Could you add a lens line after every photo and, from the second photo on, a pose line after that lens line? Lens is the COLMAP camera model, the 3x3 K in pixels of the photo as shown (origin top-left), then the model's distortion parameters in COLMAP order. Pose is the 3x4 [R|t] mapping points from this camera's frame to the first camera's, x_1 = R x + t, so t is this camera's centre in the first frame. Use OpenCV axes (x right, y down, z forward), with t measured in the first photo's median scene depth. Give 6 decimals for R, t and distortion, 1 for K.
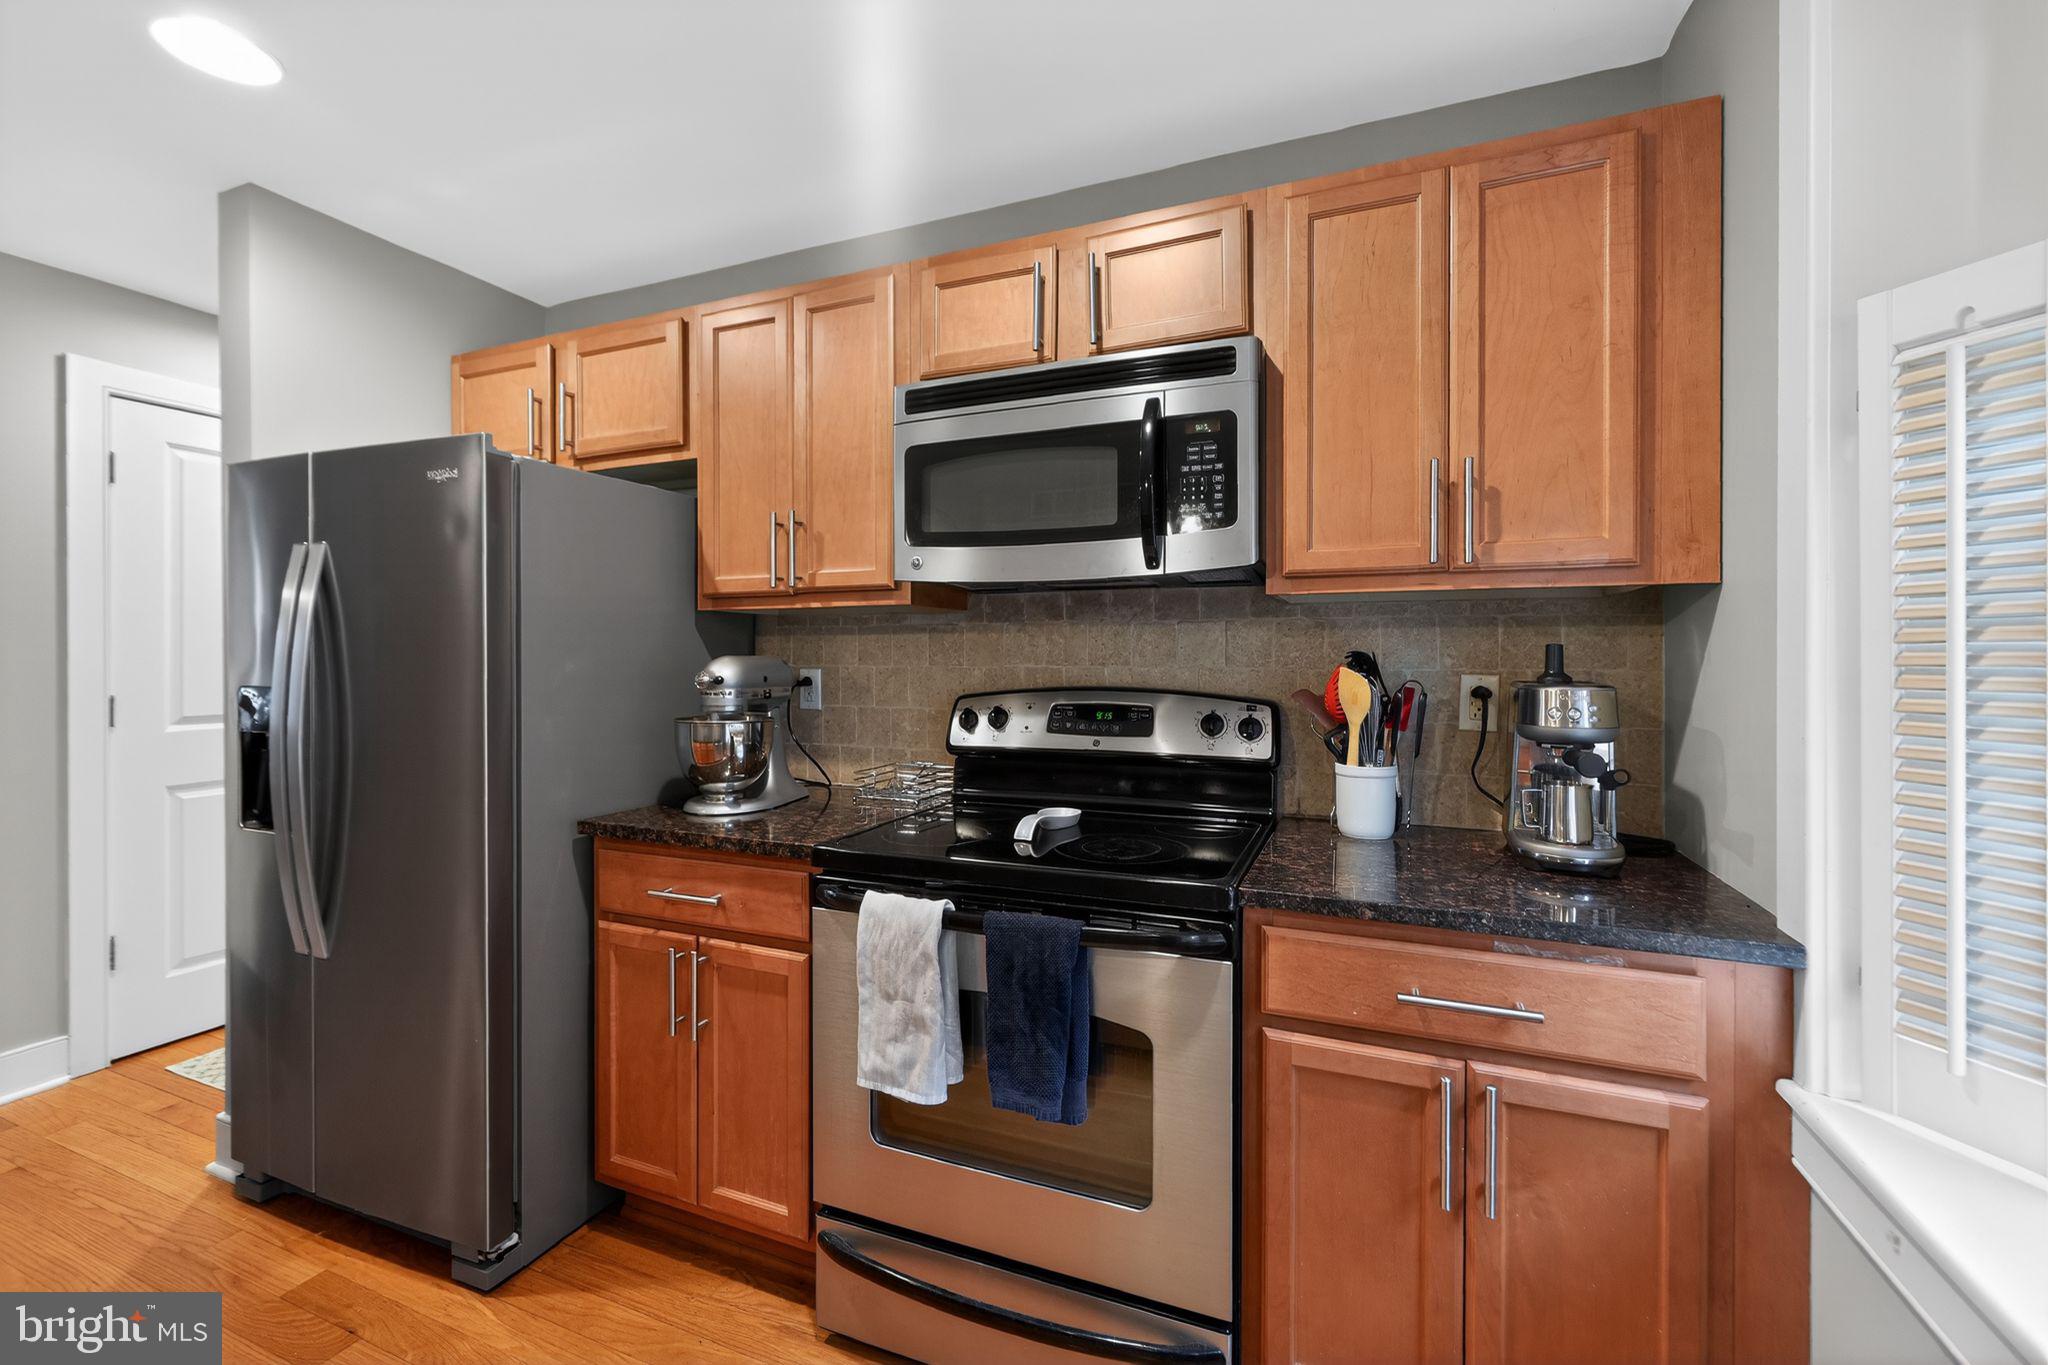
lens RADIAL K [[866.3, 0, 1020.0], [0, 866.3, 654.0], [0, 0, 1]] dist [0.002039, 0.000061]
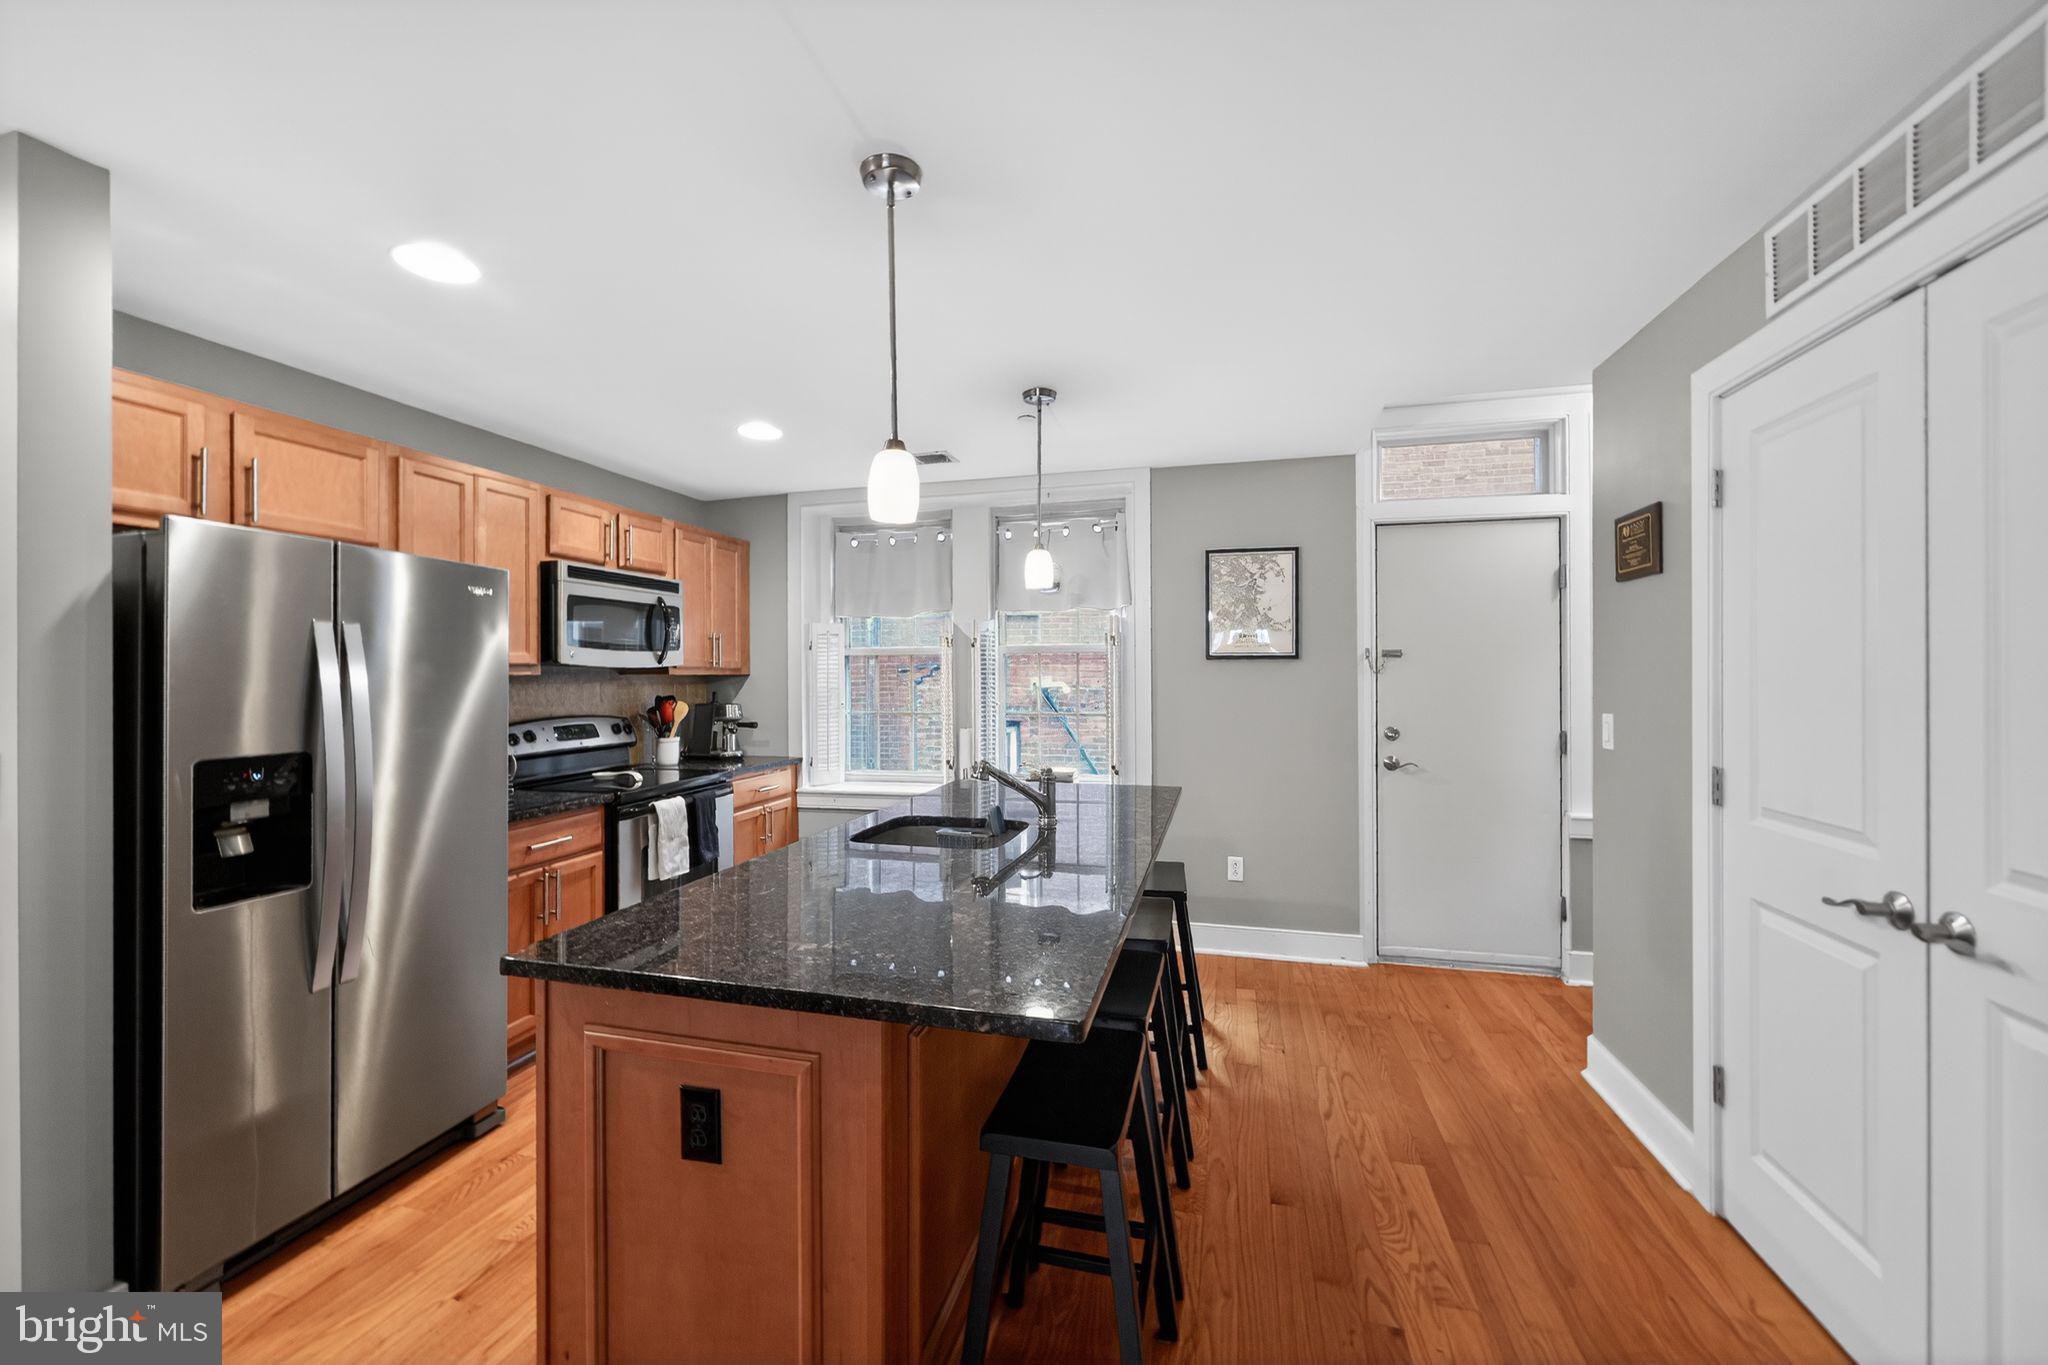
lens RADIAL K [[804.1, 0, 1018.7], [0, 804.1, 677.5], [0, 0, 1]] dist [-0.000144, 0.000058]
pose [[-0.136156, -0.000525, 0.990687, -2.379360], [0.004705, 0.999988, 0.001177, -0.060956], [-0.990676, 0.004822, -0.136152, 0.299533]]
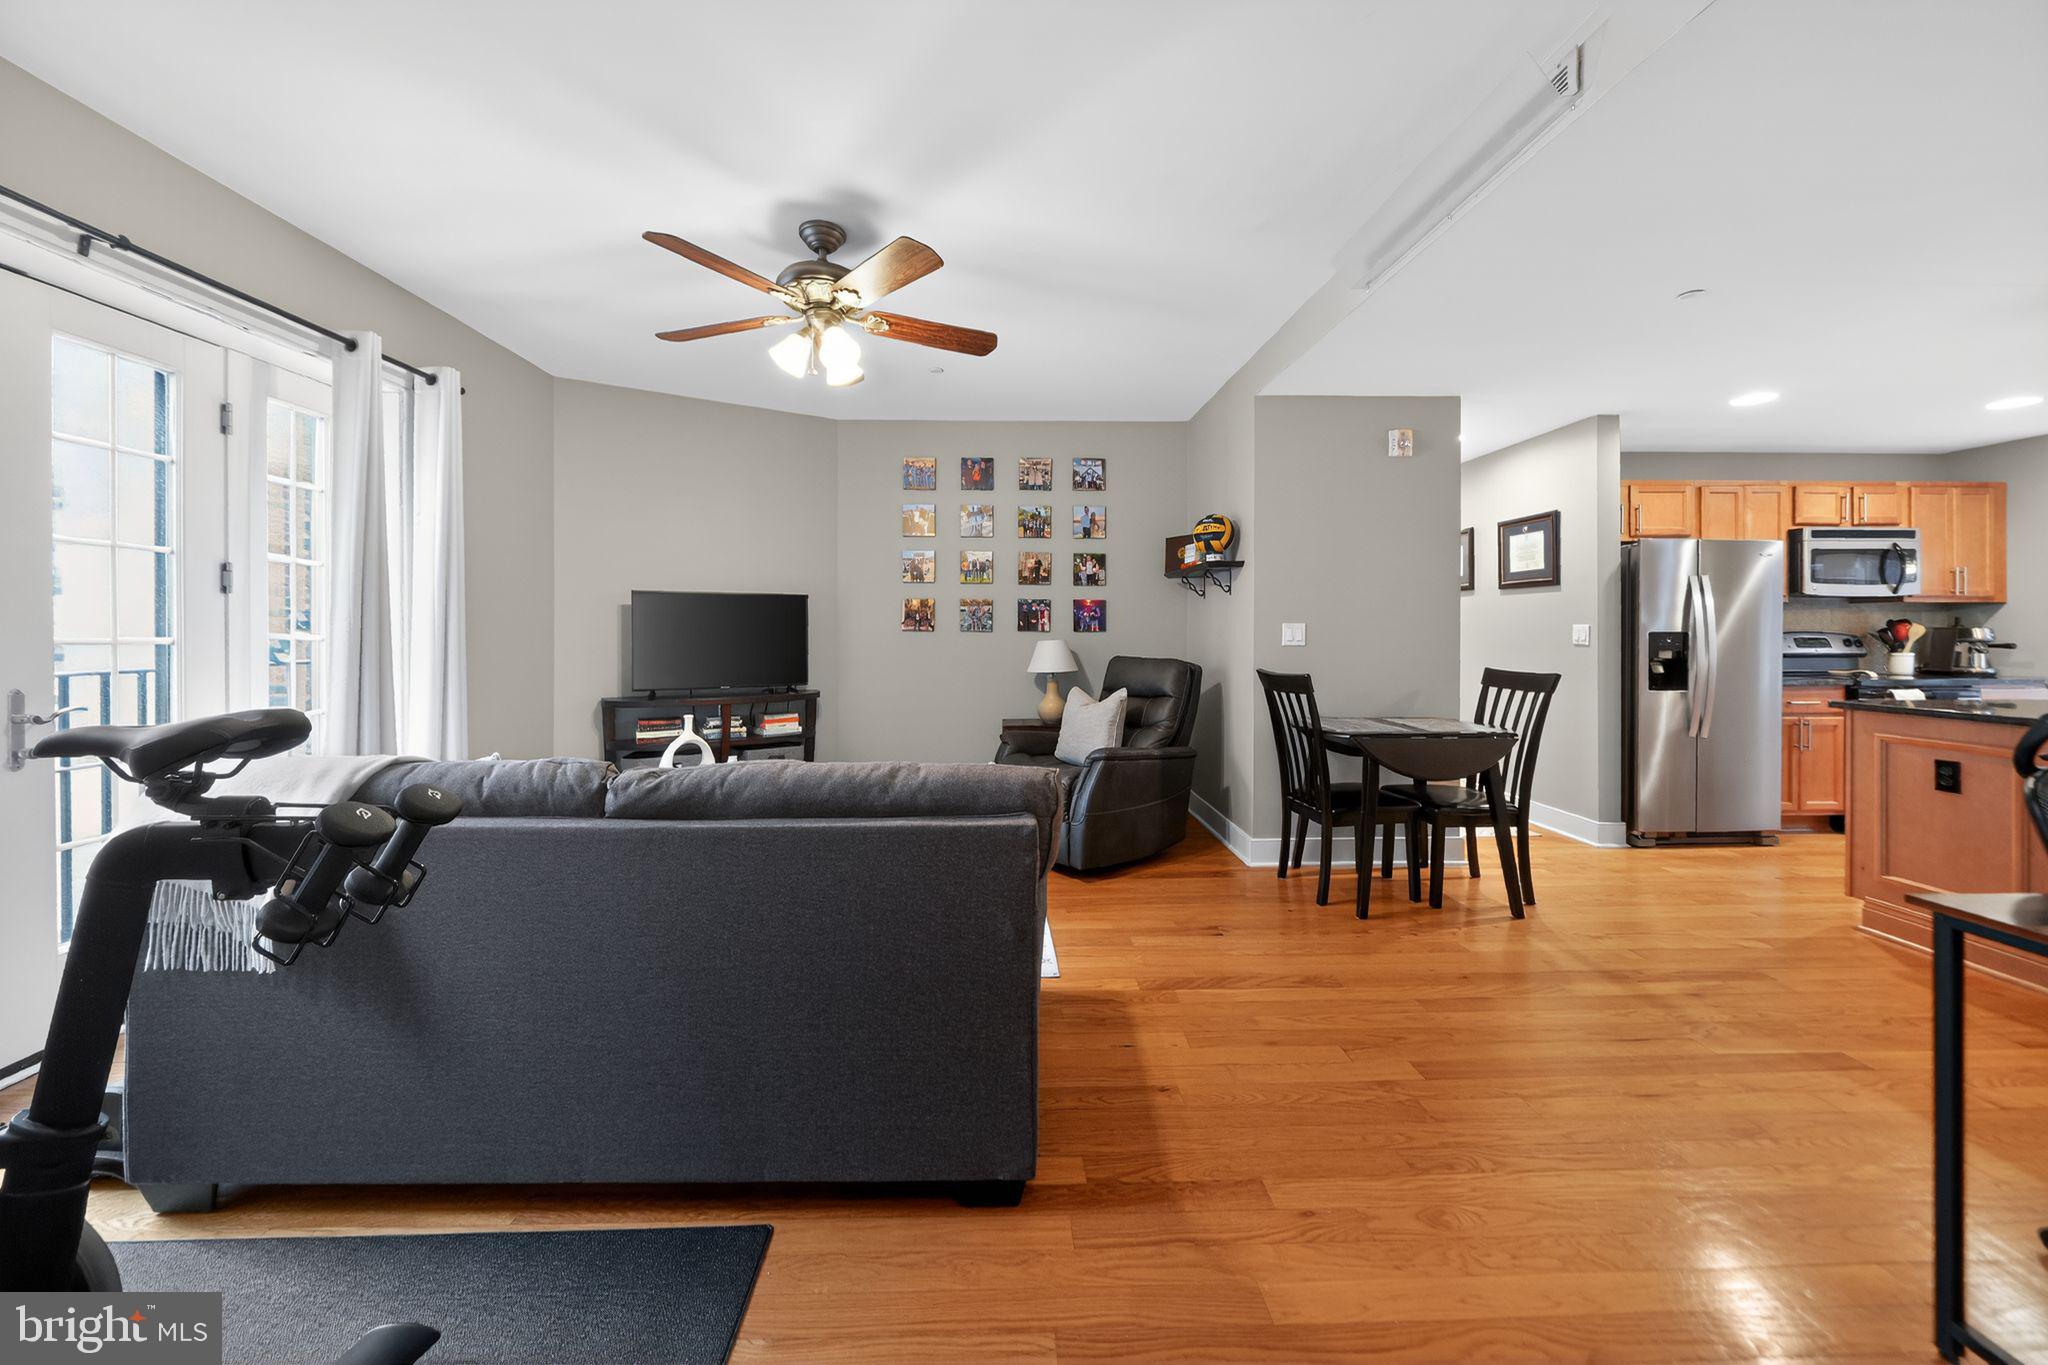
lens RADIAL K [[727.3, 0, 1013.6], [0, 727.3, 628.8], [0, 0, 1]] dist [-0.001080, 0.000056]
pose [[0.908656, 0.001159, 0.417543, -4.234987], [0.000074, 0.999996, -0.002937, 0.044844], [-0.417545, 0.002700, 0.908652, -0.124186]]
